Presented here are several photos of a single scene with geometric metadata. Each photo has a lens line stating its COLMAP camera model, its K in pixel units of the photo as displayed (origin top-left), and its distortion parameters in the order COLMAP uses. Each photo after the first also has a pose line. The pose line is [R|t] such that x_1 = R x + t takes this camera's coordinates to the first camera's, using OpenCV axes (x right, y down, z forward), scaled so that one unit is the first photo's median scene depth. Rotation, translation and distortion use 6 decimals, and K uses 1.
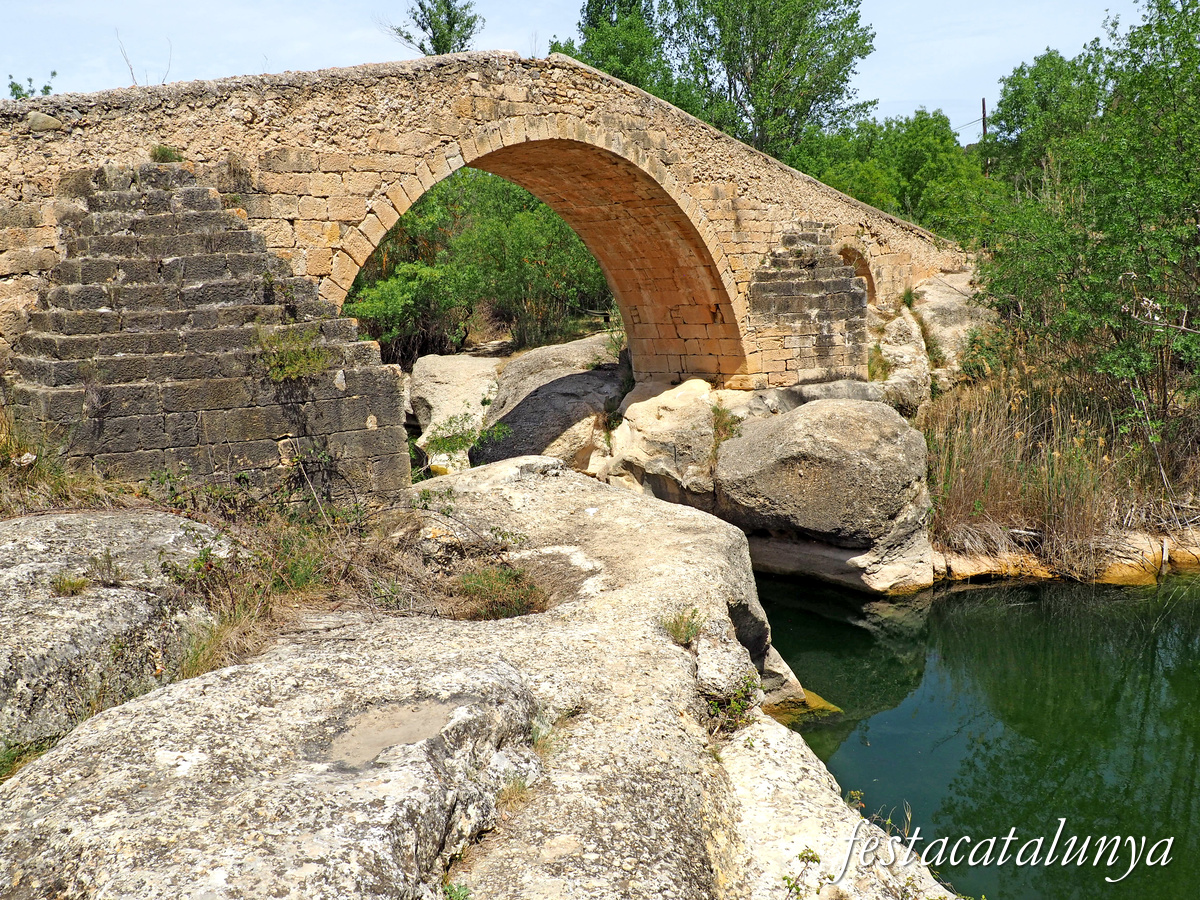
lens RADIAL K [[959.8, 0, 600.0], [0, 959.8, 450.0], [0, 0, 1]] dist [-0.087289, 0.039581]
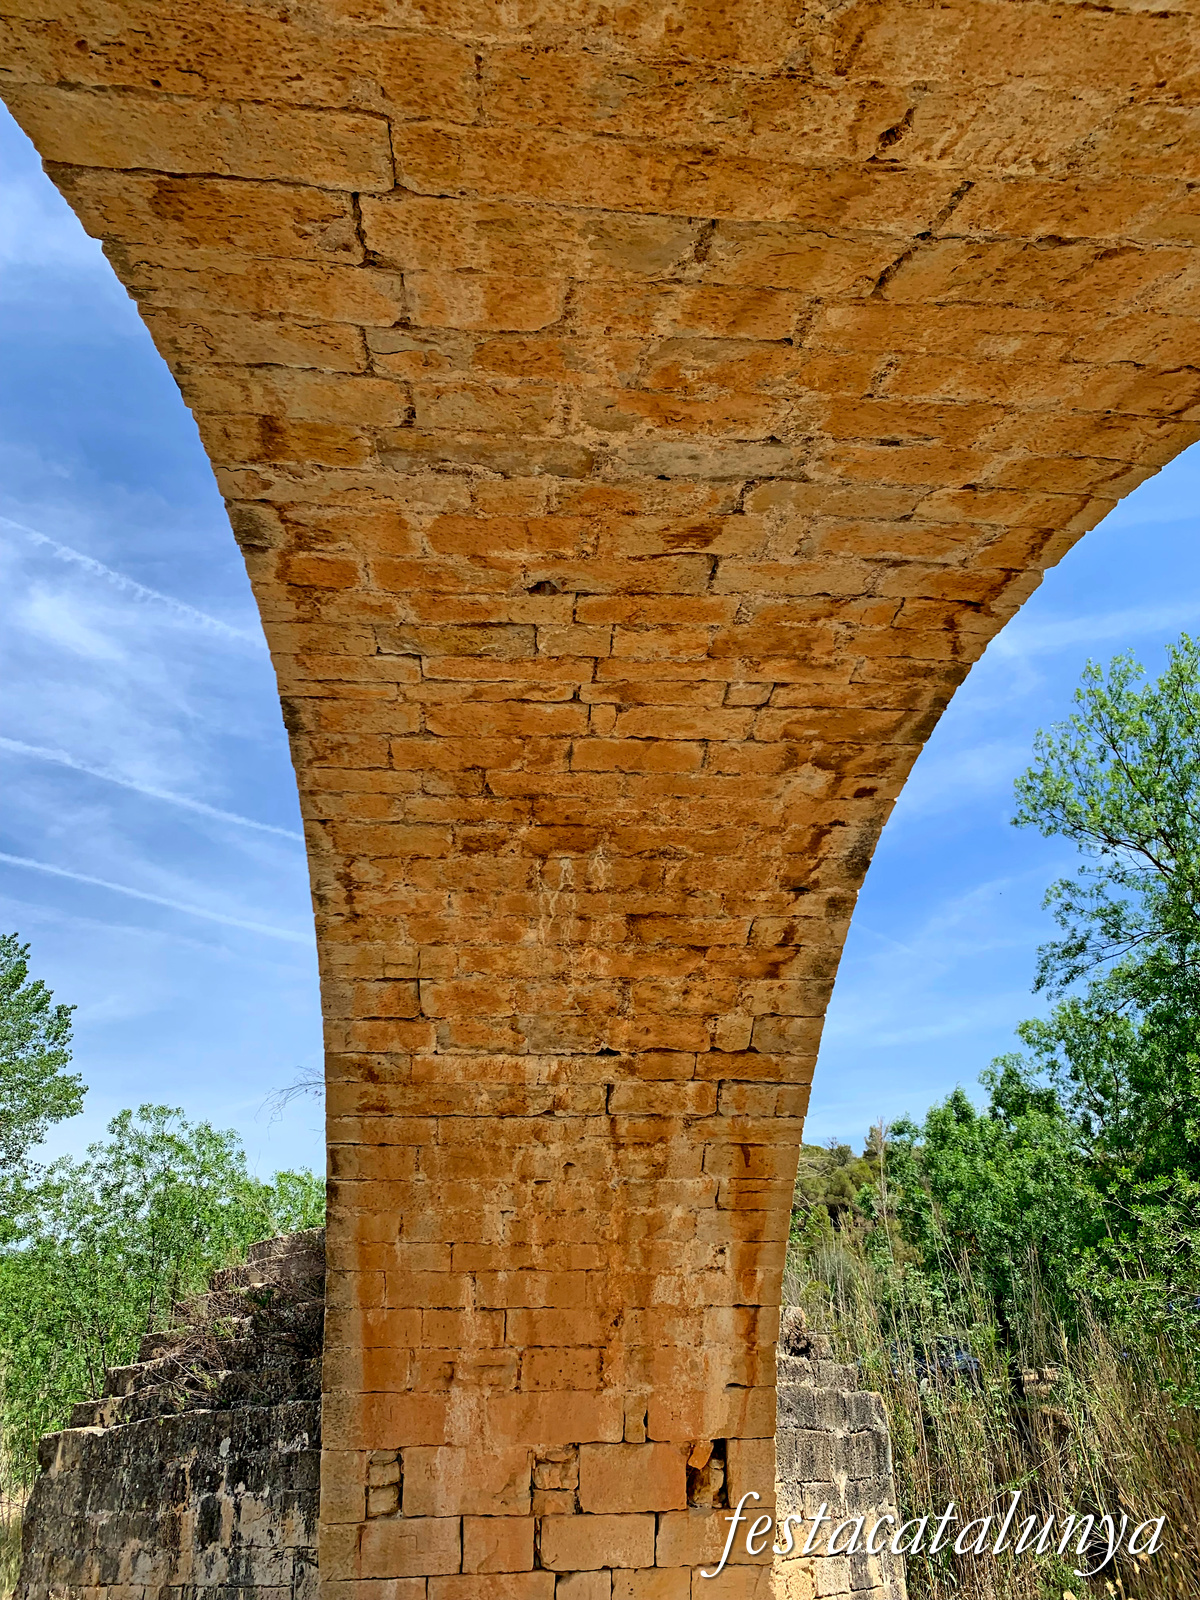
lens RADIAL K [[1269.6, 0, 652.6], [0, 1269.6, 799.5], [0, 0, 1]] dist [-0.012182, -0.003271]
pose [[0.698879, 0.370564, 0.611760, -0.488809], [0.124835, 0.778995, -0.614477, -0.119208], [-0.704261, 0.505814, 0.498164, 1.385102]]
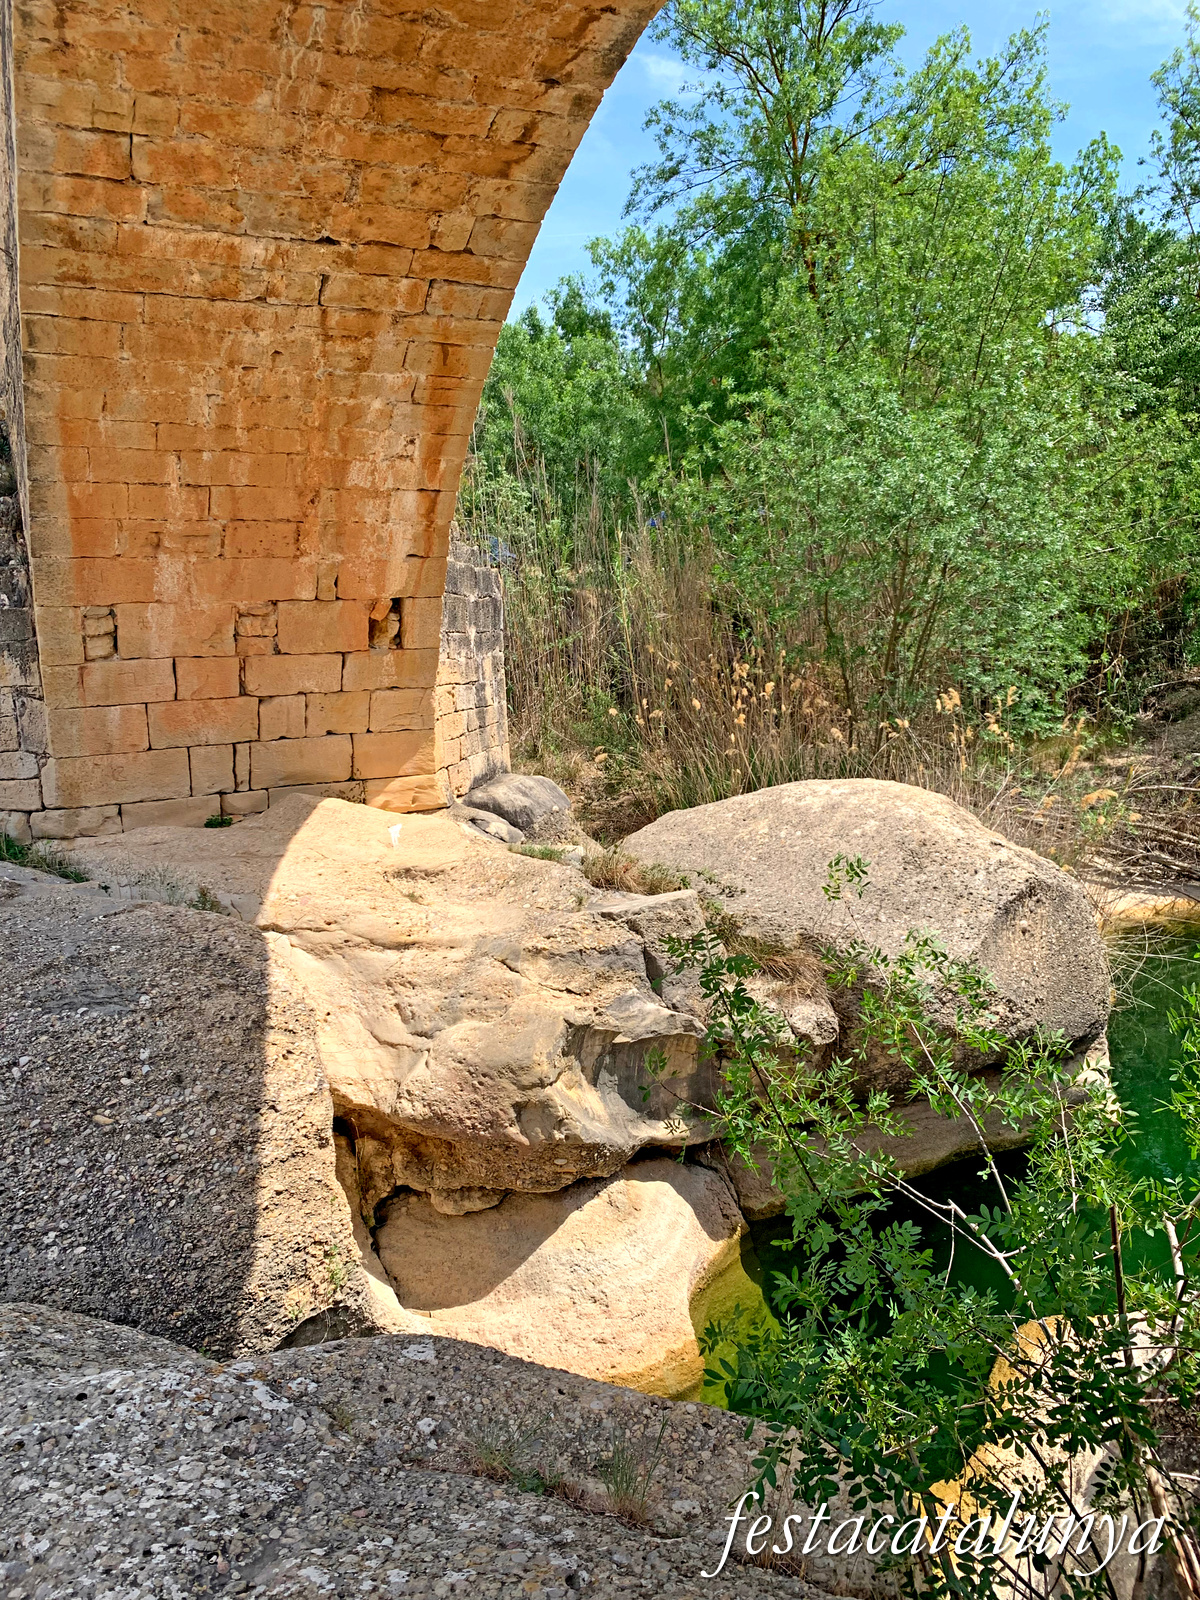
lens RADIAL K [[1216.6, 0, 586.8], [0, 1216.6, 770.0], [0, 0, 1]] dist [0.015605, 0.010967]
pose [[0.432209, -0.061382, 0.899682, -0.599510], [0.186382, 0.982219, -0.022525, -0.115469], [-0.882302, 0.177420, 0.435964, 1.463567]]
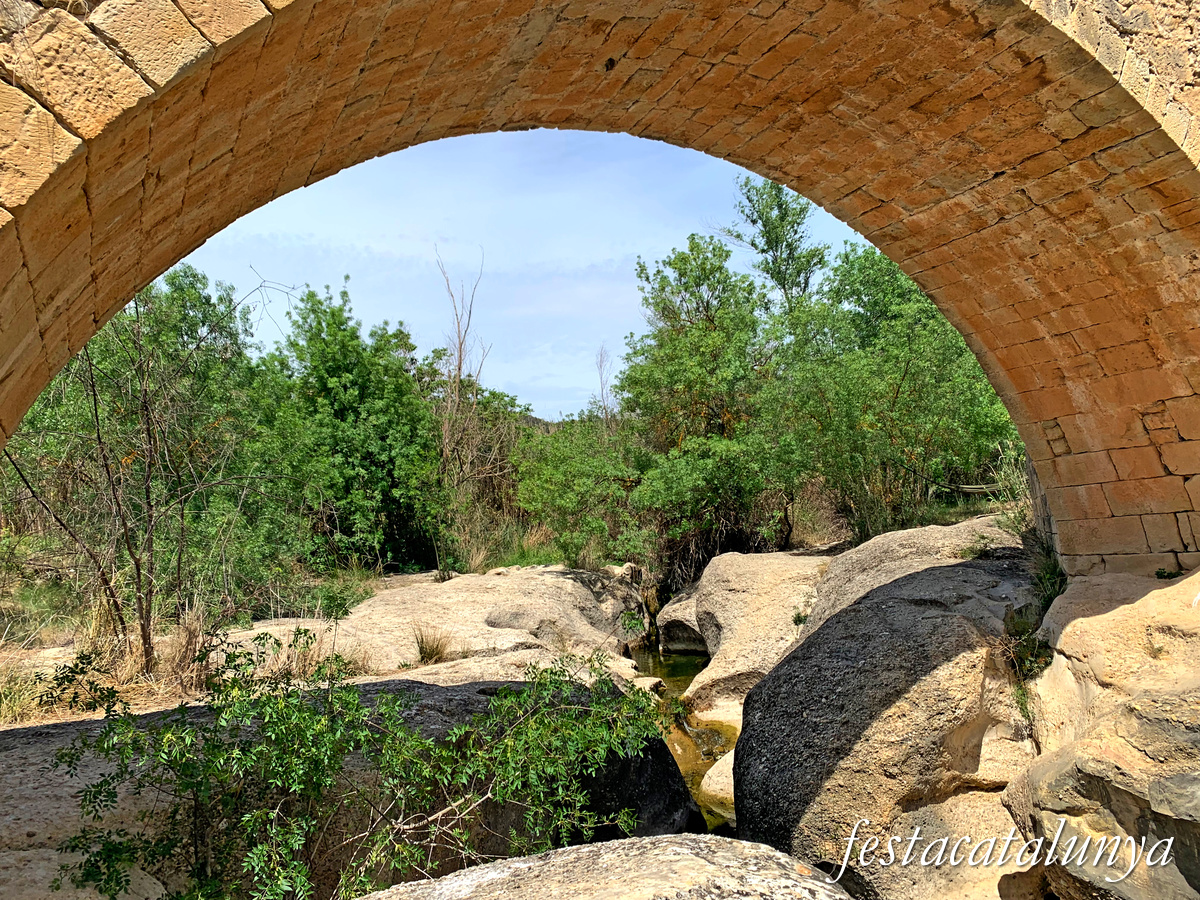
lens RADIAL K [[897.3, 0, 587.8], [0, 897.3, 444.2], [0, 0, 1]] dist [-0.002344, 0.001964]
pose [[0.916537, -0.077331, -0.392402, -0.007767], [-0.020577, 0.970712, -0.239363, -0.047023], [0.399419, 0.227459, 0.888103, 1.066535]]
